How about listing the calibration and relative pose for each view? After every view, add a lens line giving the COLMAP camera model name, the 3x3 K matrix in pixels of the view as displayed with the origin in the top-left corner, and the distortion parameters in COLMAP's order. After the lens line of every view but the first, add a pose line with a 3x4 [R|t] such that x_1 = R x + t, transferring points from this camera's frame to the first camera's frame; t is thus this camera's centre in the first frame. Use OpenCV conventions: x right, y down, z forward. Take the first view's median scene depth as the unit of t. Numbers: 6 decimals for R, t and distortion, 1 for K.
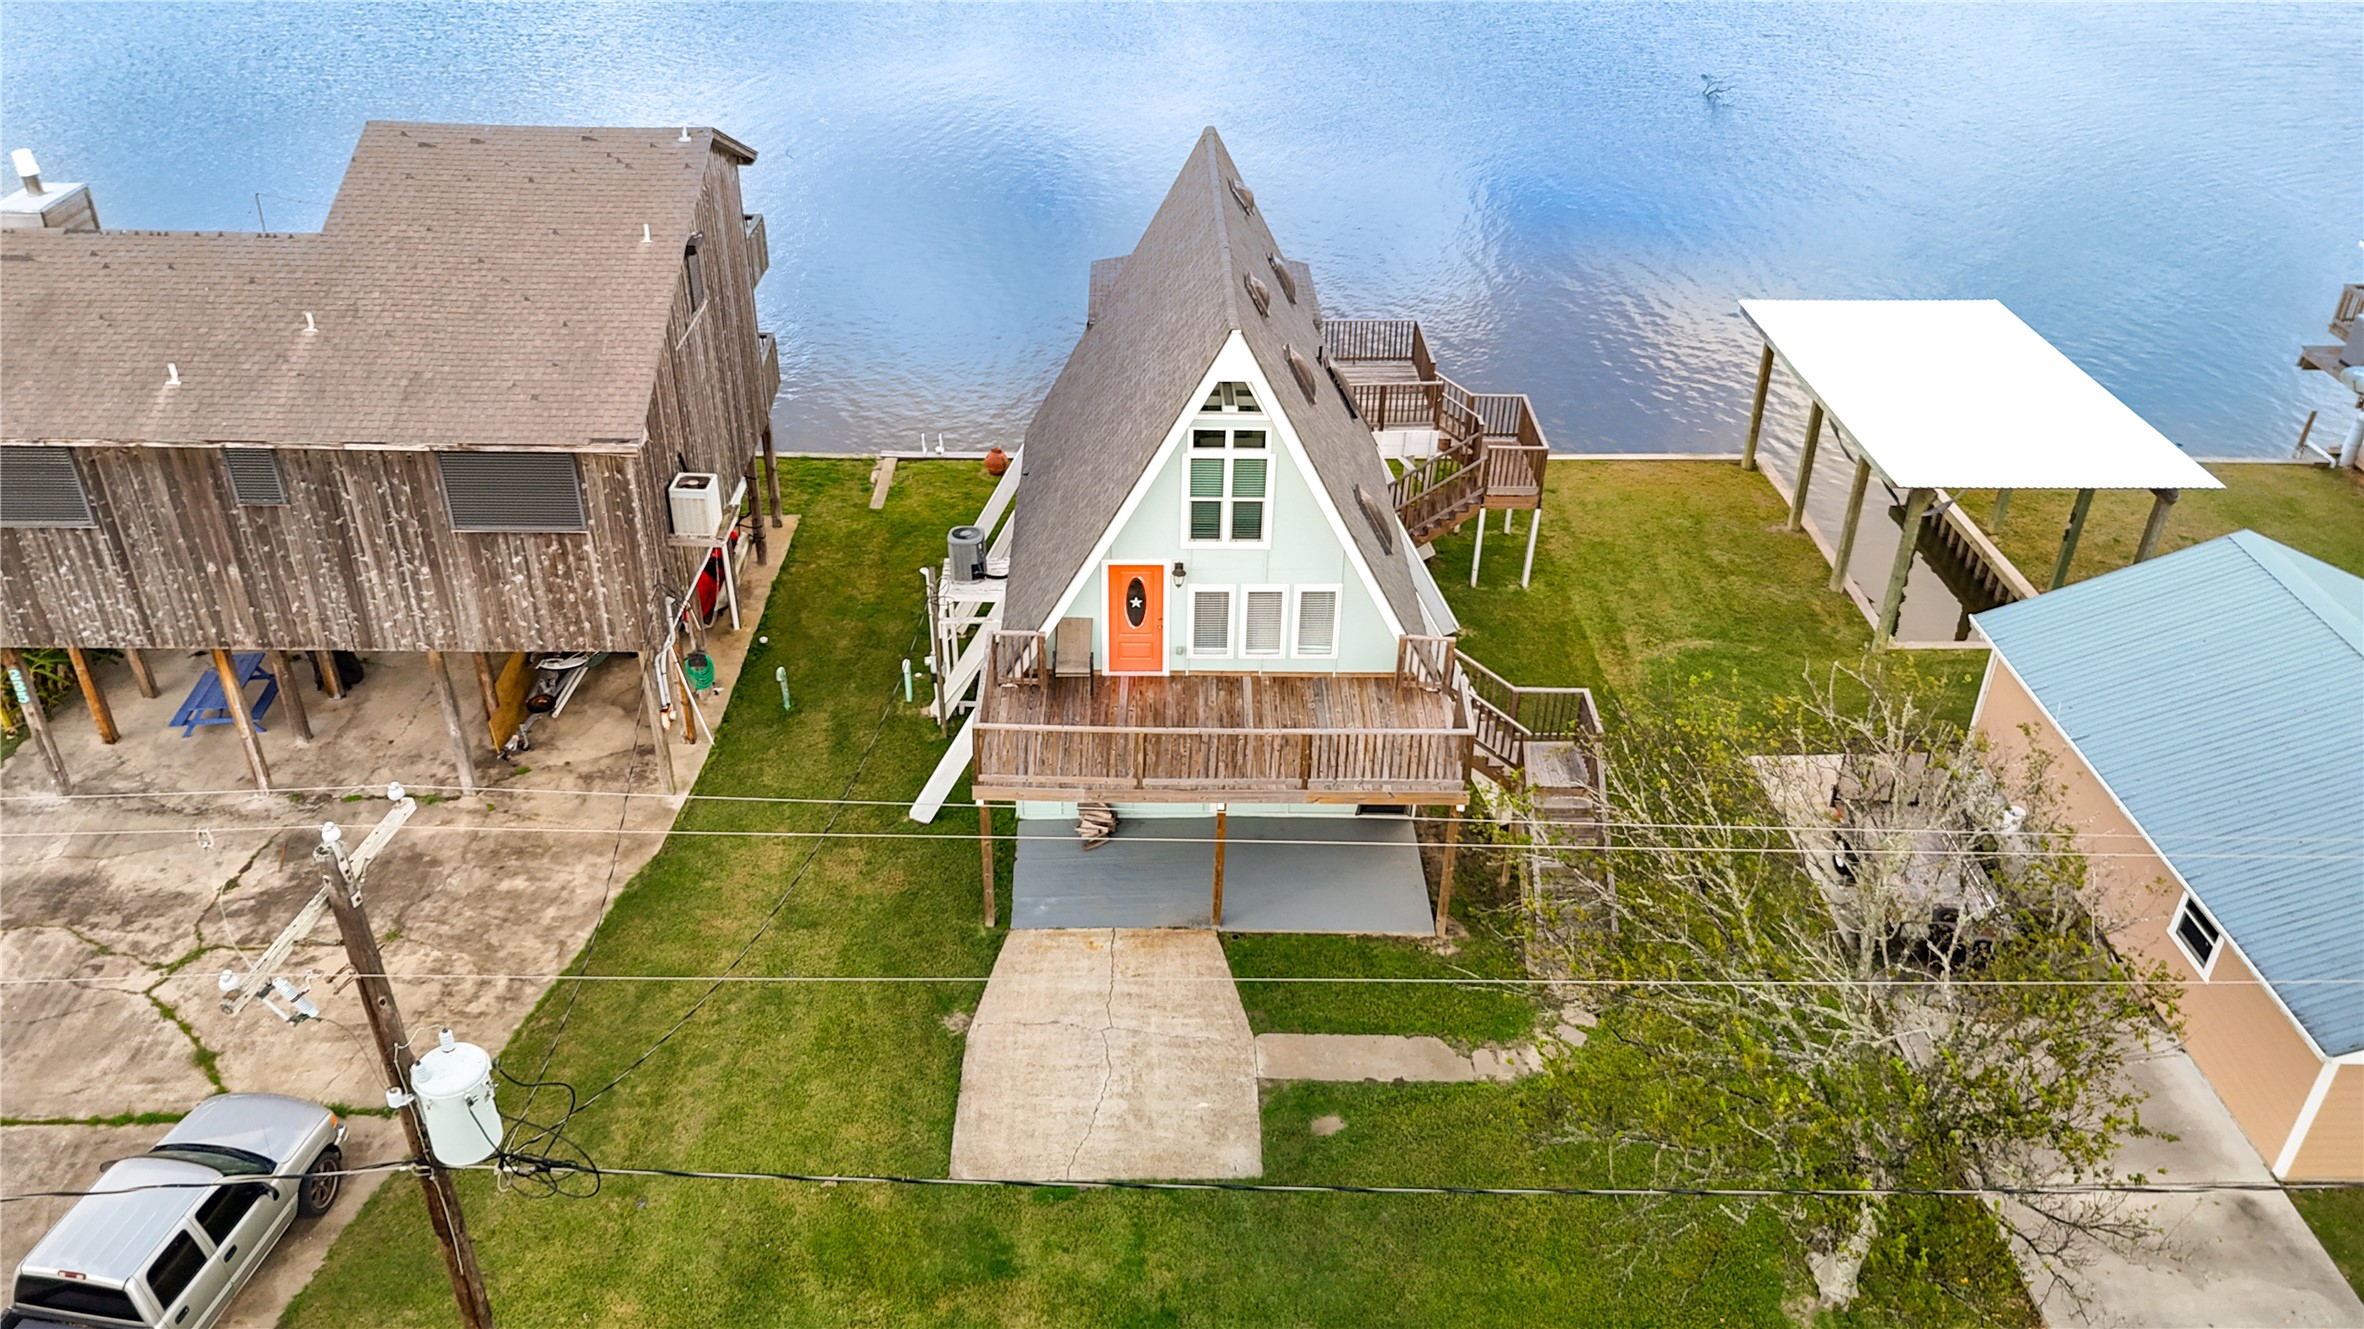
lens RADIAL K [[1755.2, 0, 1182.0], [0, 1755.2, 664.5], [0, 0, 1]] dist [0.026103, -0.005421]
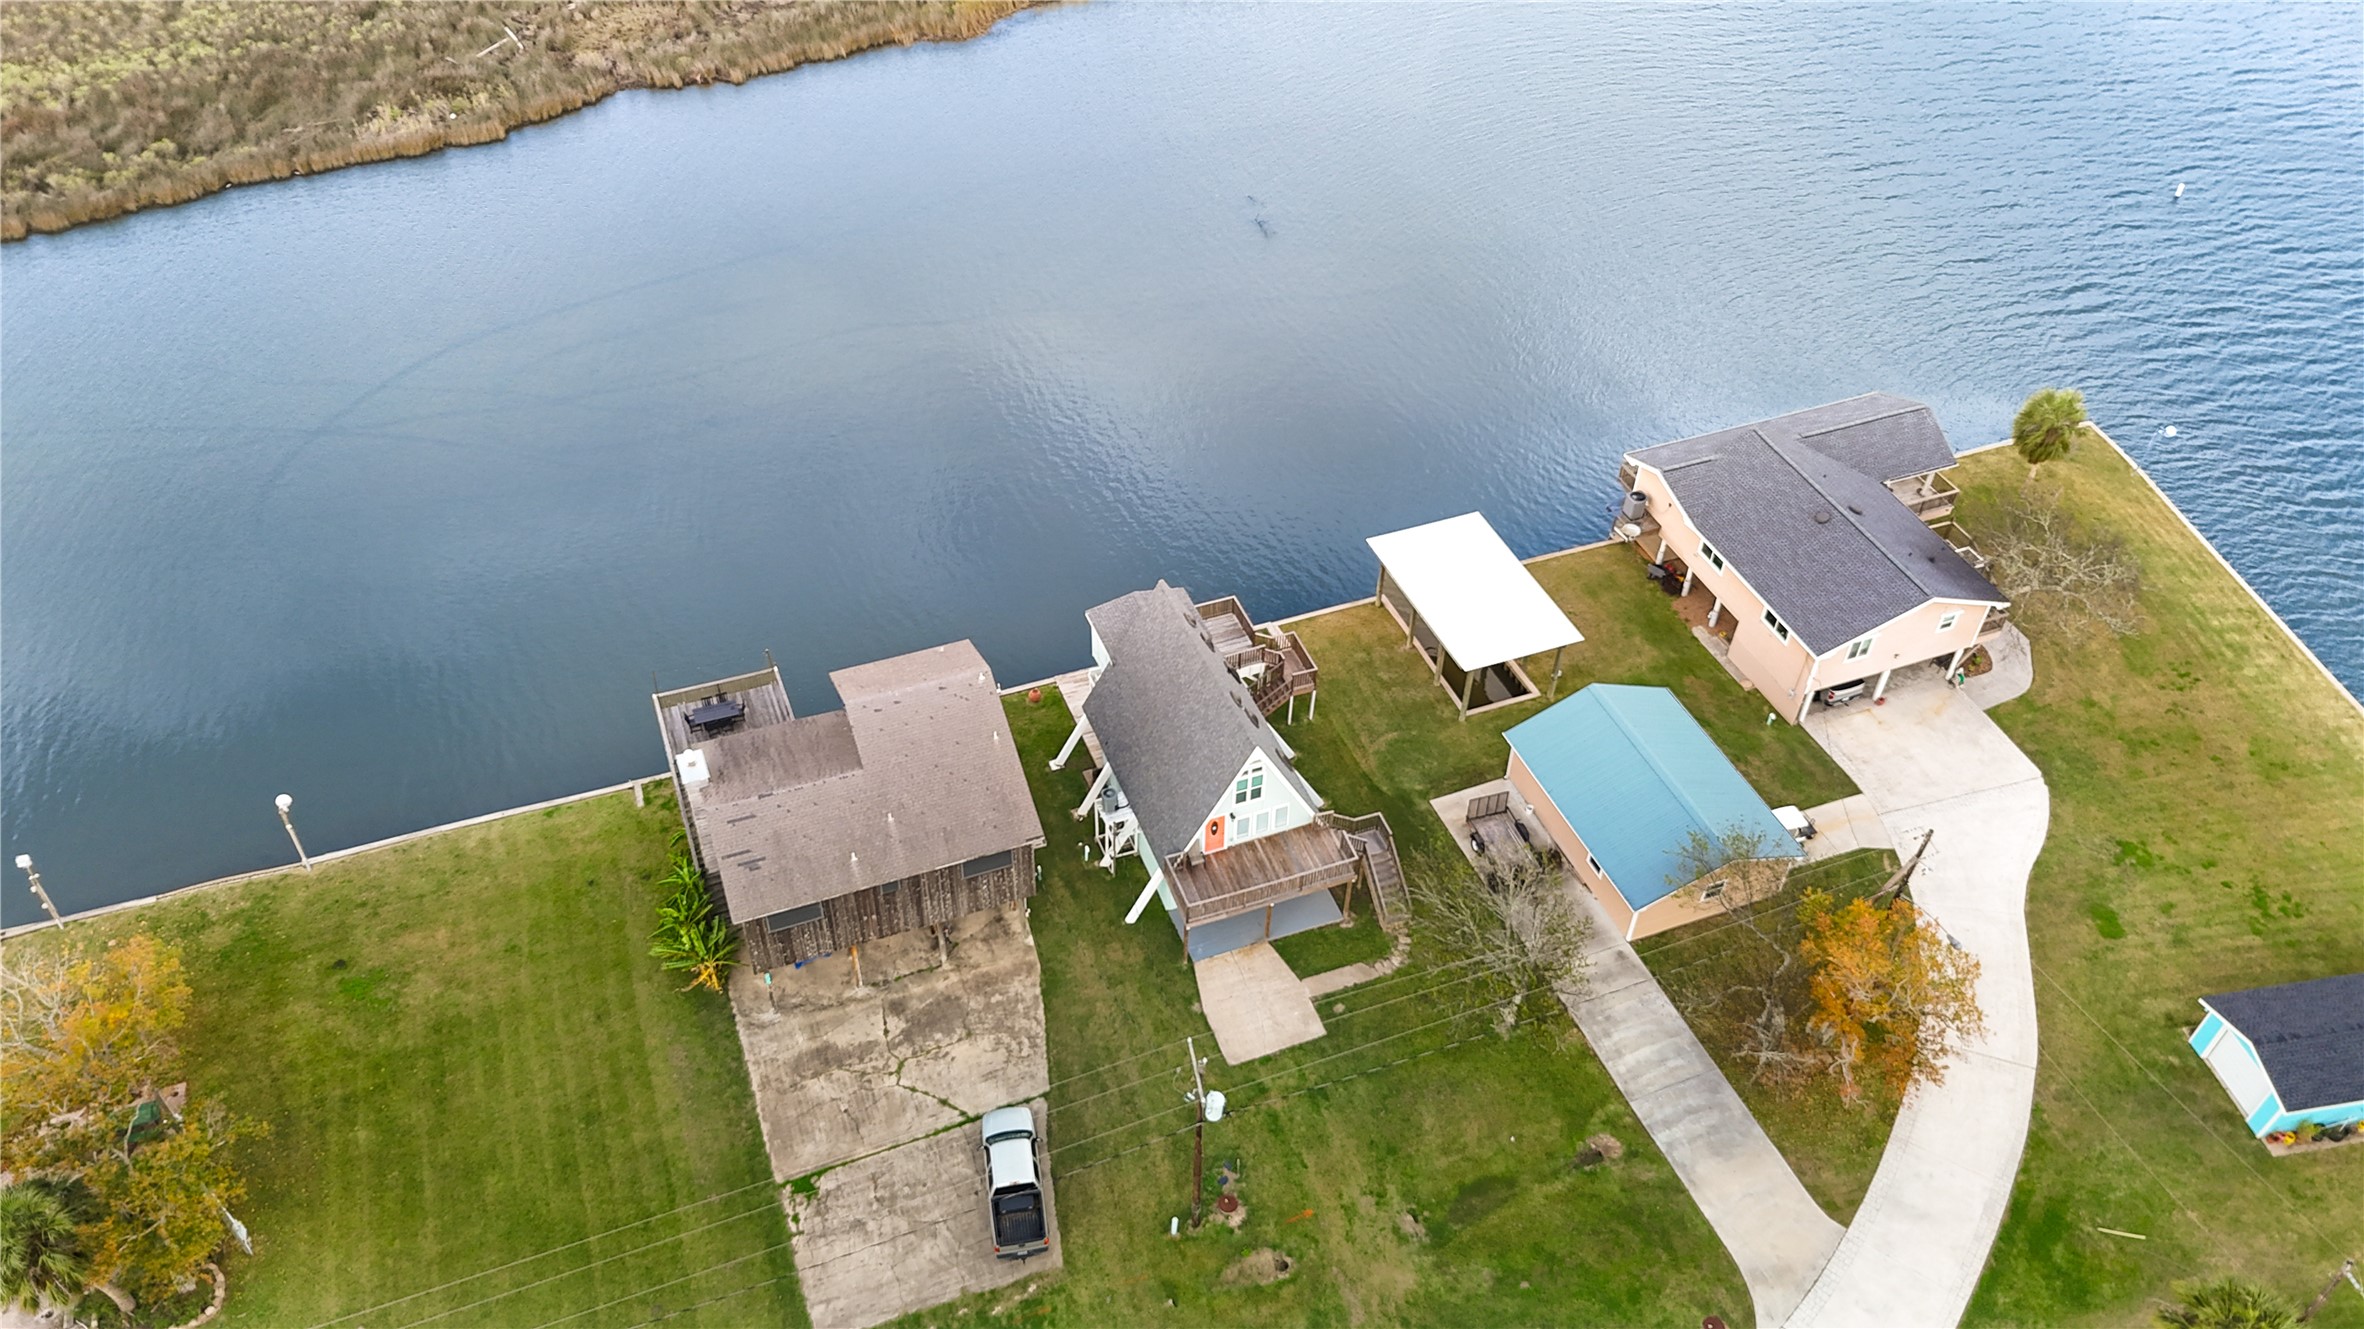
lens RADIAL K [[1722.8, 0, 1182.0], [0, 1722.8, 664.5], [0, 0, 1]] dist [0.053183, -0.002460]
pose [[0.939416, -0.234205, 0.250292, -0.662075], [0.177192, 0.956851, 0.230301, -0.876404], [-0.293430, -0.171998, 0.940380, -1.336538]]
